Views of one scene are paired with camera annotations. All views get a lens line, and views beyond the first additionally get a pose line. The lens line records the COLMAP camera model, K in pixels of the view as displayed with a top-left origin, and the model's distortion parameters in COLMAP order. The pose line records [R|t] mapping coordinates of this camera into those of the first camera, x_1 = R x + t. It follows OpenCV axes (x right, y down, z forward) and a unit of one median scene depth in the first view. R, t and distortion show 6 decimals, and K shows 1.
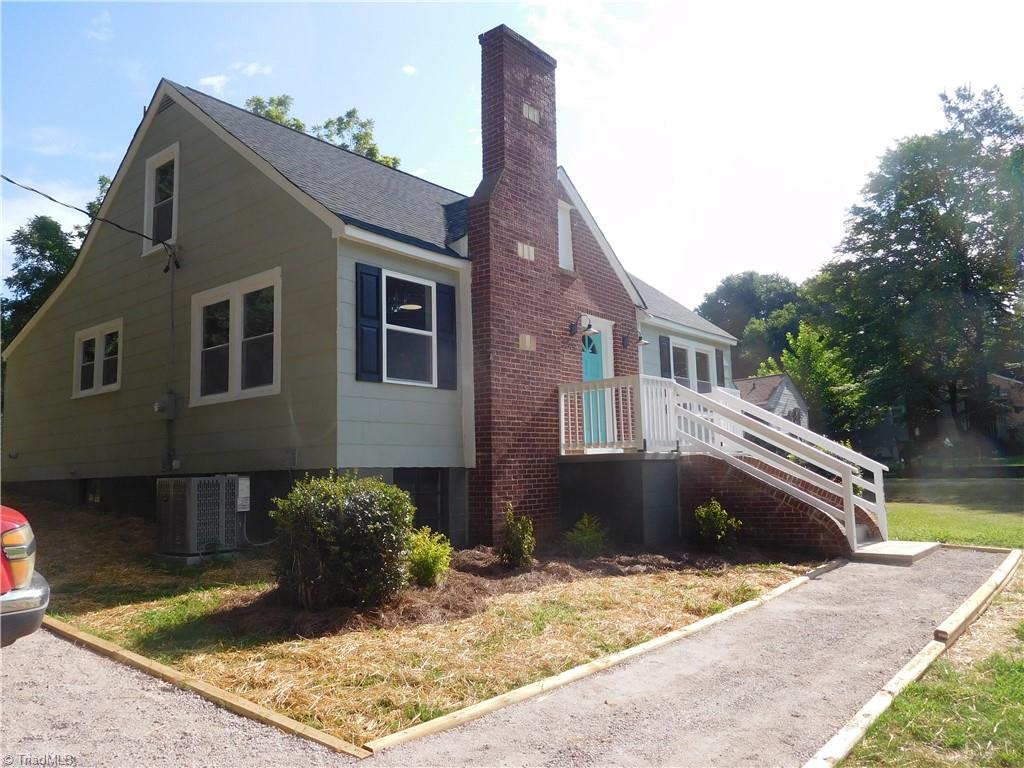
lens RADIAL K [[741.4, 0, 512.0], [0, 741.4, 384.0], [0, 0, 1]] dist [0.001316, 0.003337]
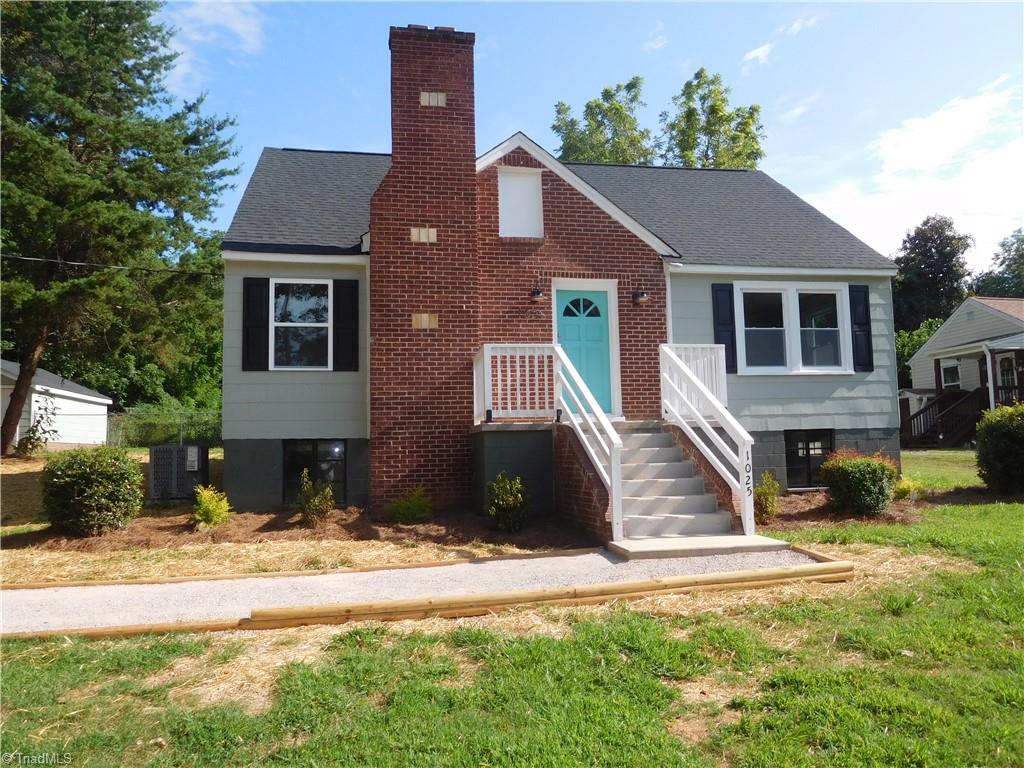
lens RADIAL K [[741.4, 0, 512.0], [0, 741.4, 384.0], [0, 0, 1]] dist [0.001316, 0.003337]
pose [[0.773052, -0.046043, -0.632669, 0.825524], [0.075031, 0.996998, 0.019123, 0.024243], [0.629889, -0.062253, 0.774186, 0.262773]]
